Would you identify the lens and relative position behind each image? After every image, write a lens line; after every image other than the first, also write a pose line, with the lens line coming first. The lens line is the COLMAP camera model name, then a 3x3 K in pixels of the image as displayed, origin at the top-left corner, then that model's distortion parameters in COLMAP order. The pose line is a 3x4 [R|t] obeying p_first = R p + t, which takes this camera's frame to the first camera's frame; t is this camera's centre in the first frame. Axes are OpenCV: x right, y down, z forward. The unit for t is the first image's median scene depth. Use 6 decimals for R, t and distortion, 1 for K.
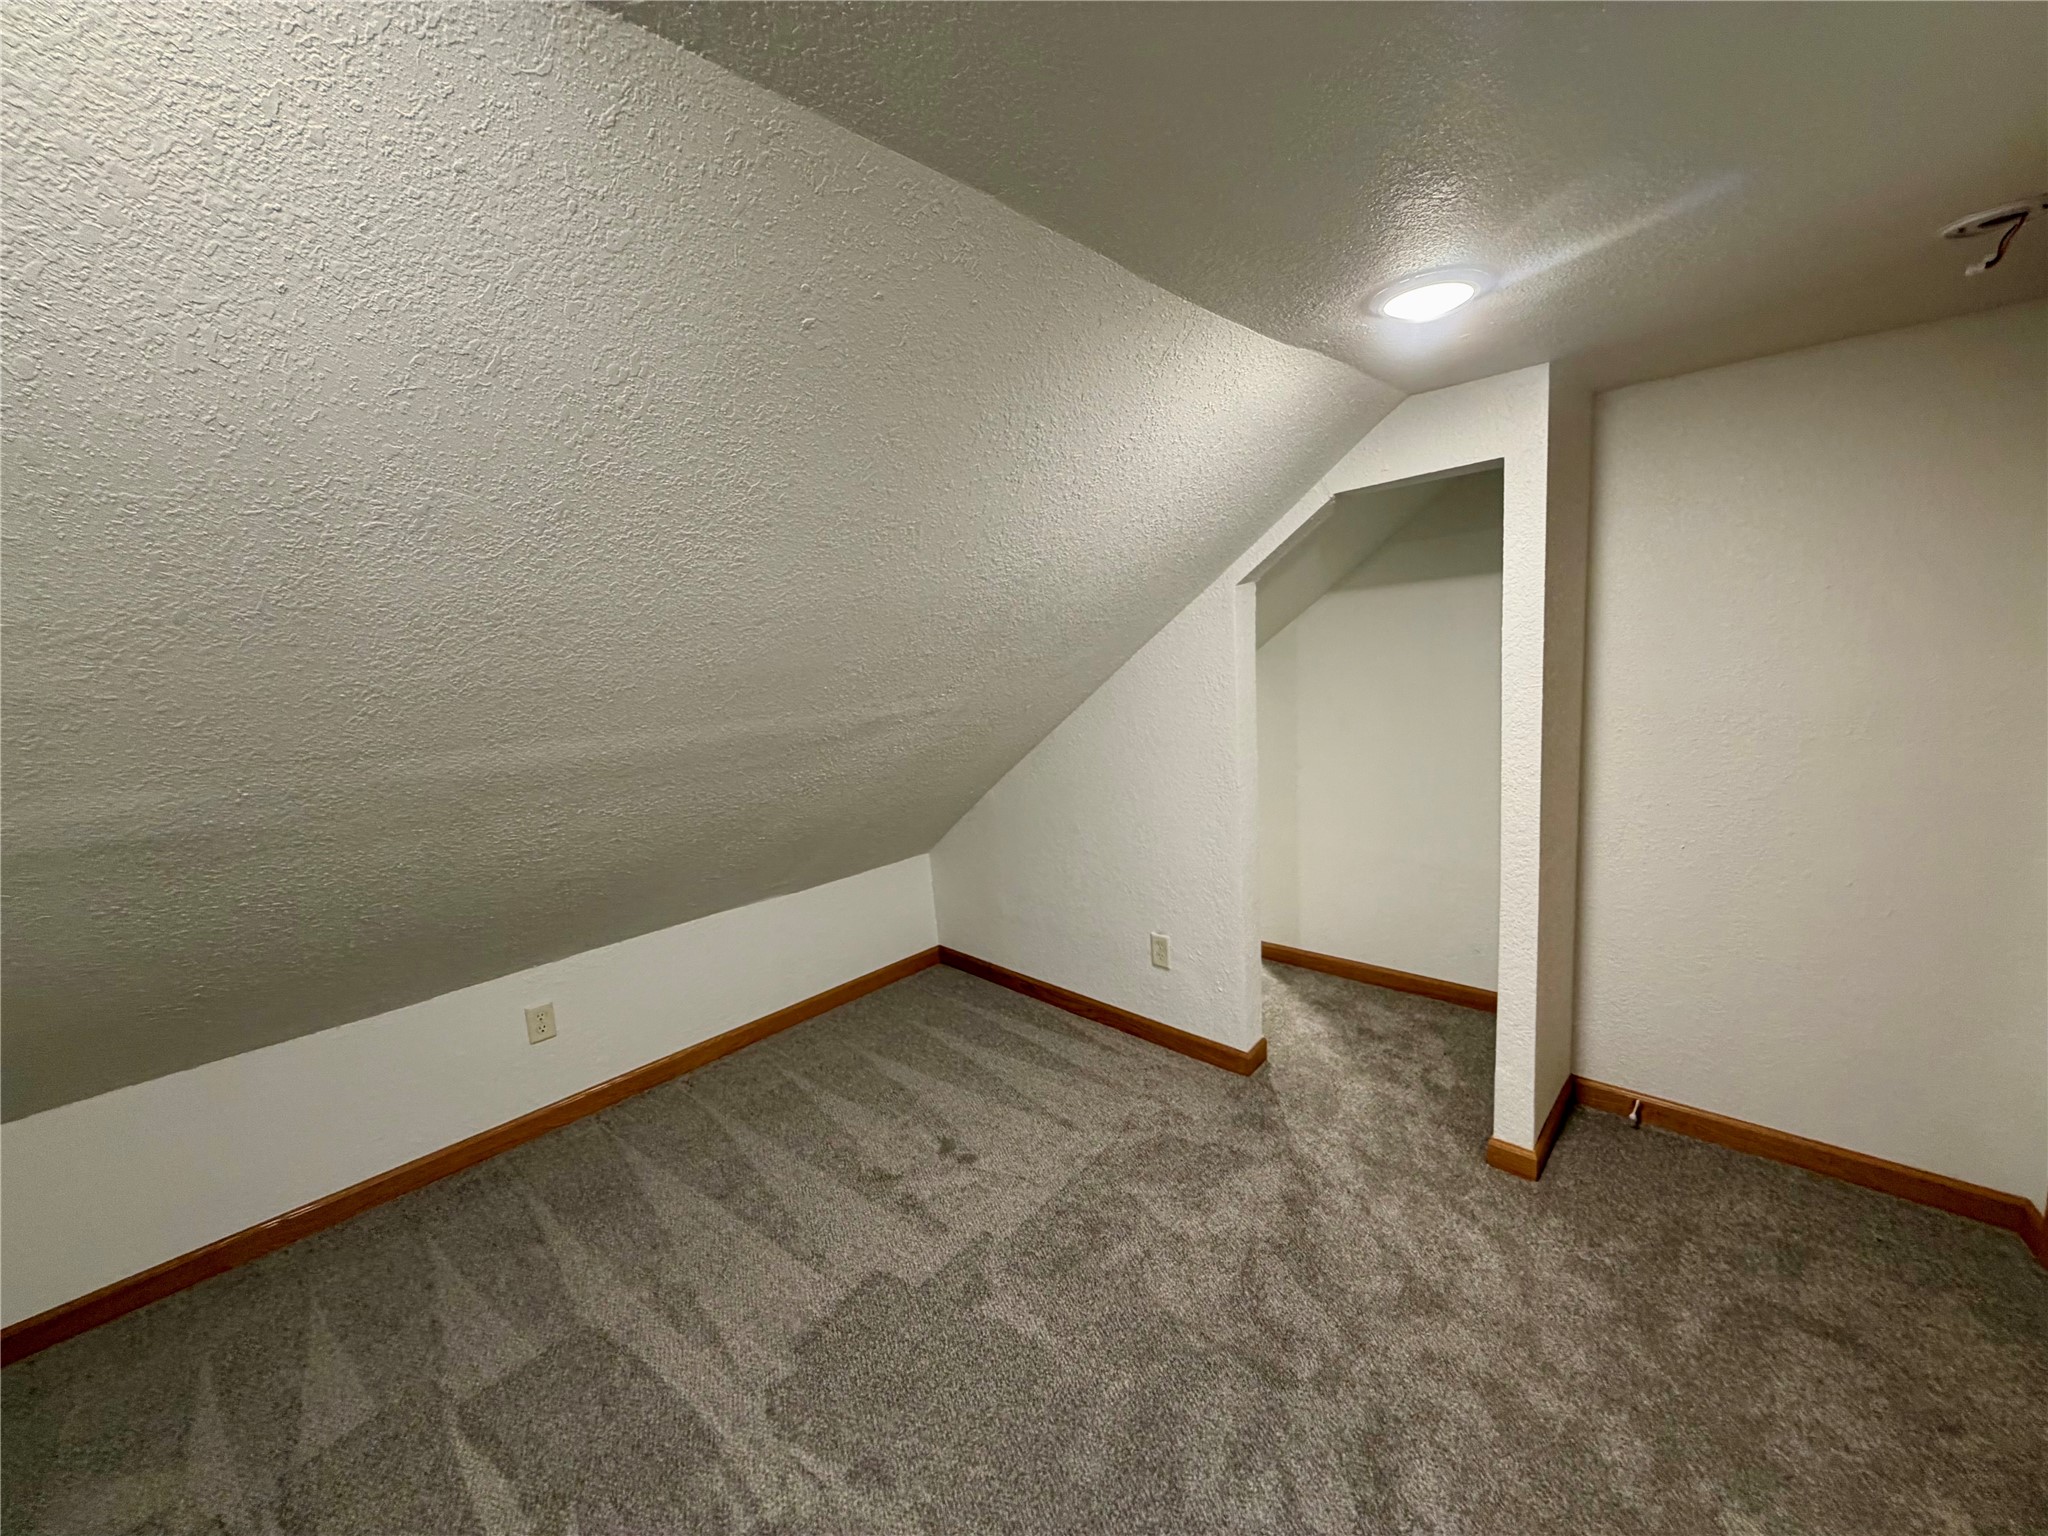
lens RADIAL K [[813.5, 0, 1024.6], [0, 813.5, 765.3], [0, 0, 1]] dist [-0.001056, 0.000069]
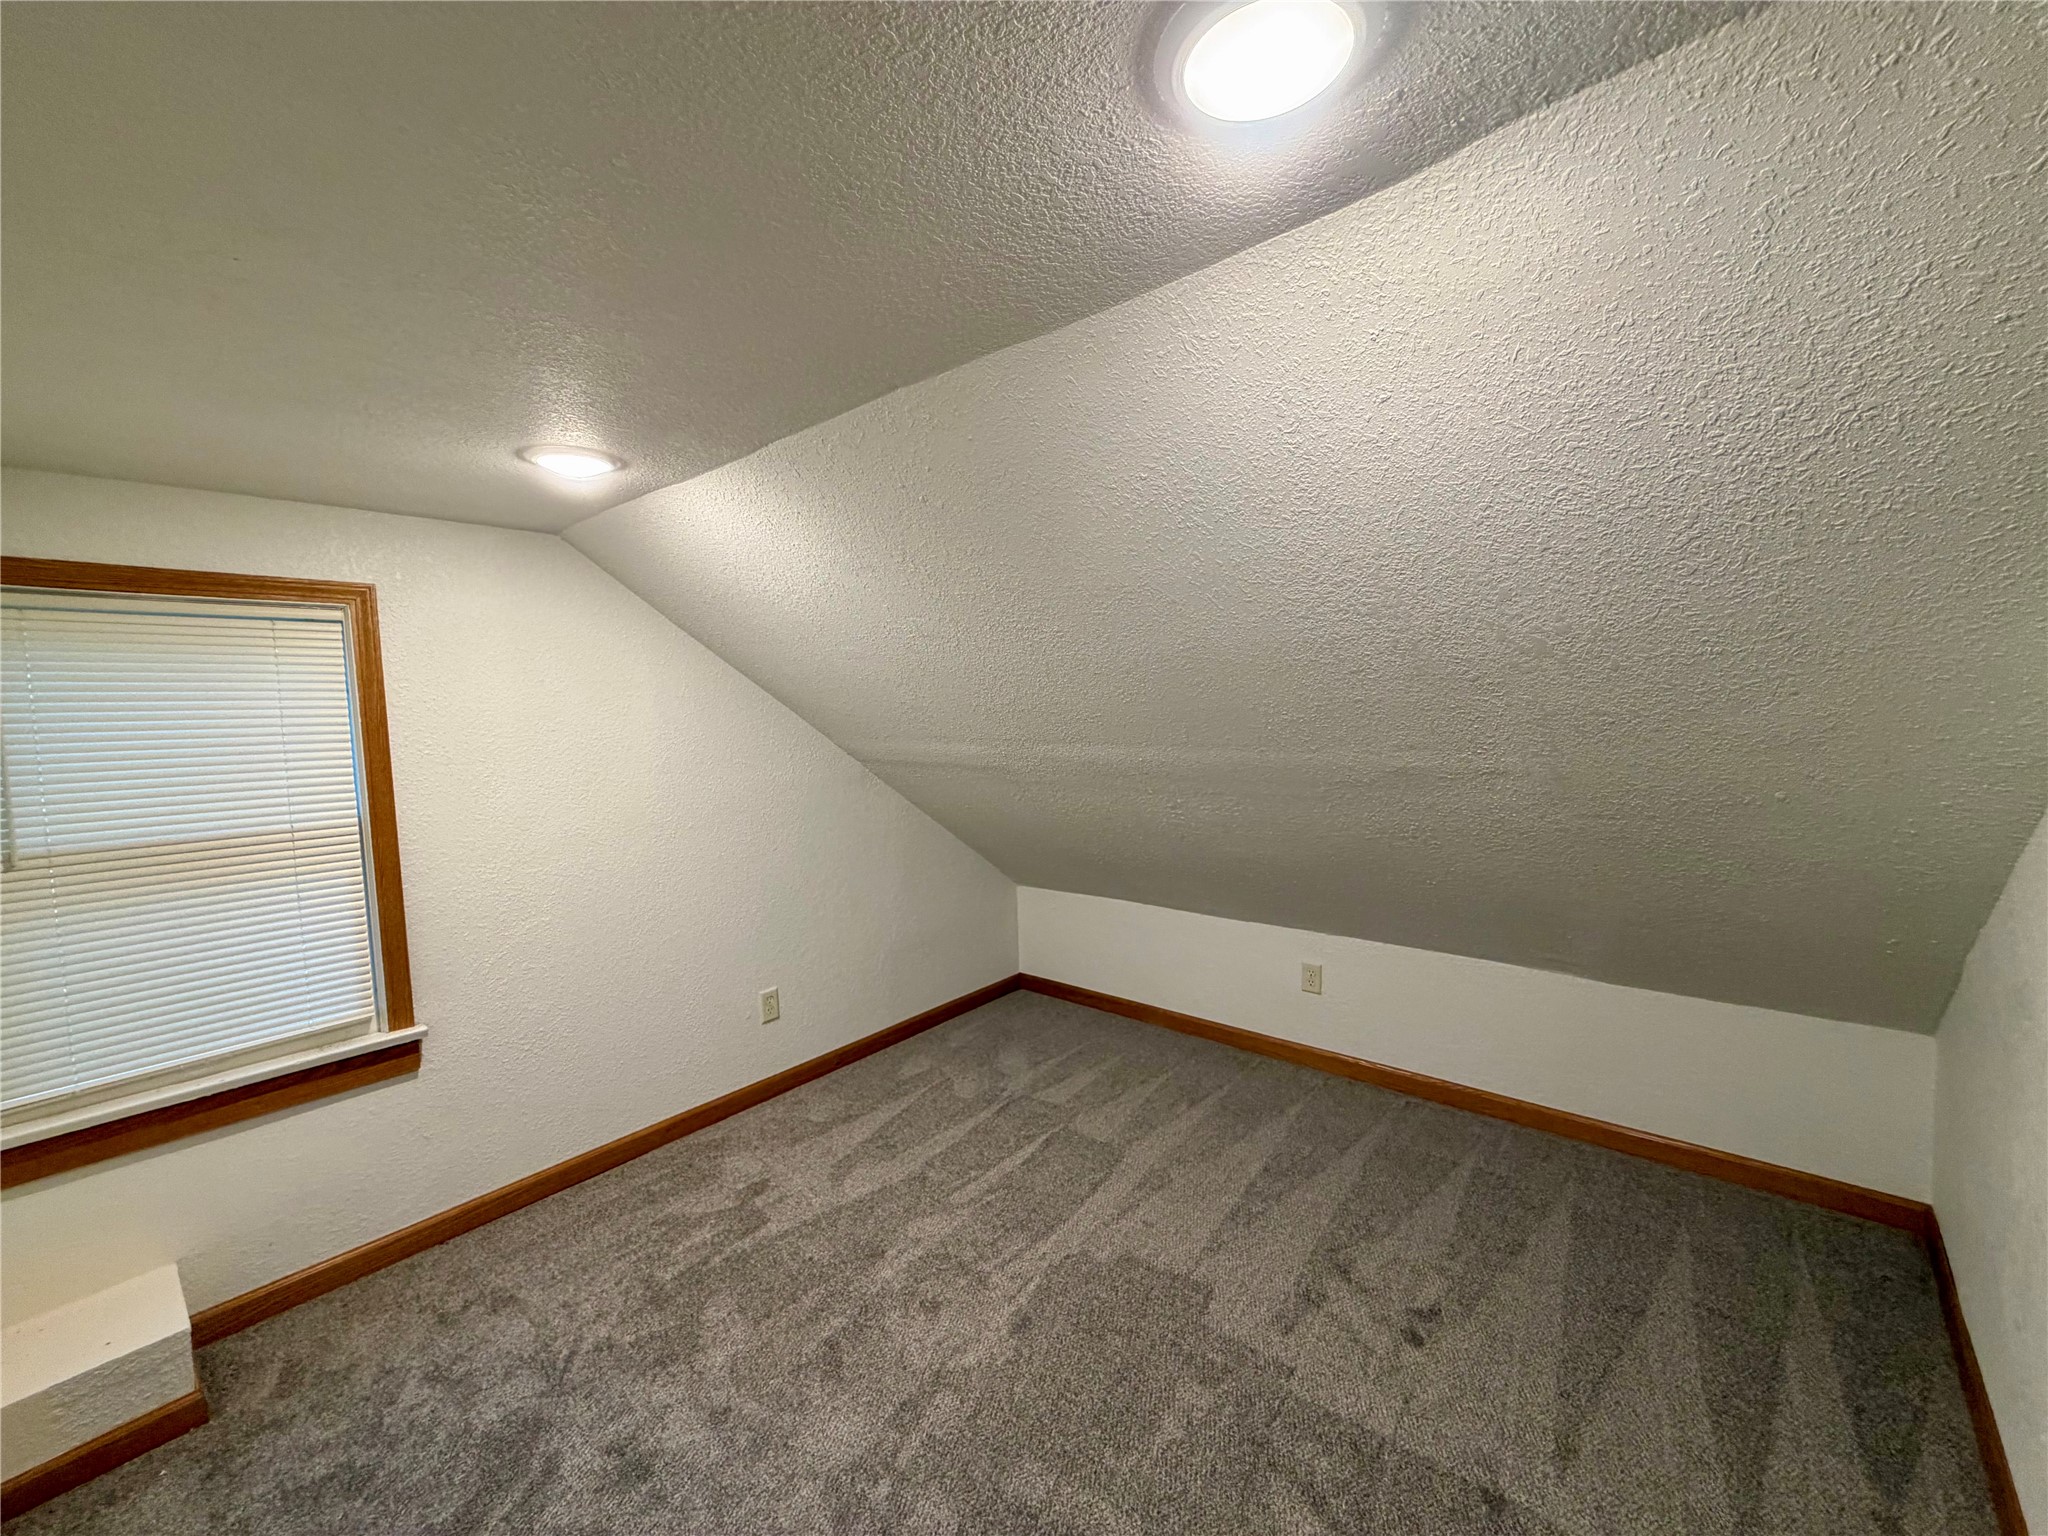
lens RADIAL K [[813.5, 0, 1025.5], [0, 813.5, 771.5], [0, 0, 1]] dist [-0.001056, 0.000069]
pose [[0.047289, 0.149873, -0.987574, 0.709332], [-0.123537, 0.981967, 0.143107, -0.143027], [0.991213, 0.115235, 0.064951, 0.595455]]
